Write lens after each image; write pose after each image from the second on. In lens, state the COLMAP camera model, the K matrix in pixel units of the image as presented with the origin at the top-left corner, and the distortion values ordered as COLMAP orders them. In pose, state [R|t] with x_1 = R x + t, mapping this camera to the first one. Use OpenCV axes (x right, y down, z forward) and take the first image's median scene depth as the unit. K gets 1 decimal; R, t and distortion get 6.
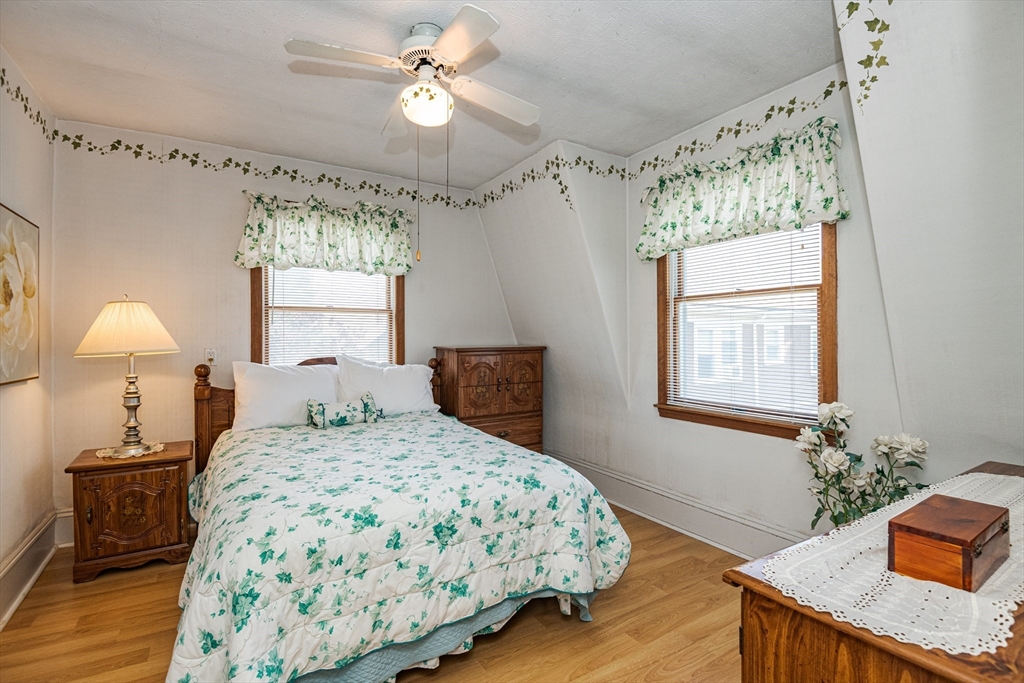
lens RADIAL K [[457.4, 0, 512.0], [0, 457.4, 341.5], [0, 0, 1]] dist [0.015286, -0.024110]
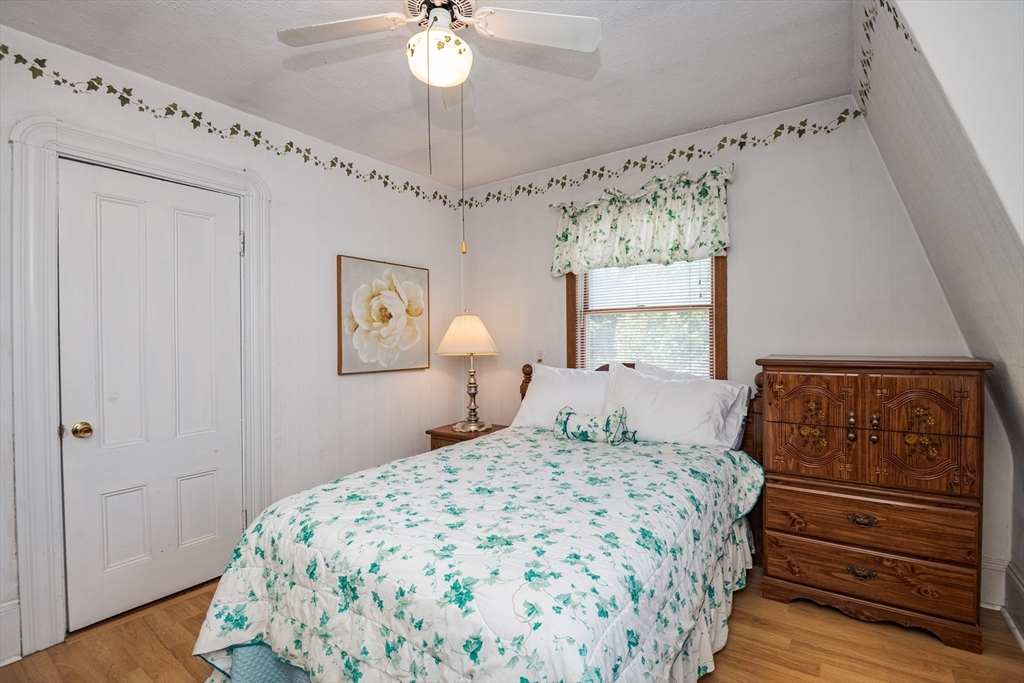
lens RADIAL K [[457.4, 0, 512.0], [0, 457.4, 341.5], [0, 0, 1]] dist [0.015286, -0.024110]
pose [[0.410371, 0.008151, -0.911882, 0.384890], [-0.000216, 0.999961, 0.008841, -0.018958], [0.911918, -0.003431, 0.410357, 0.502347]]
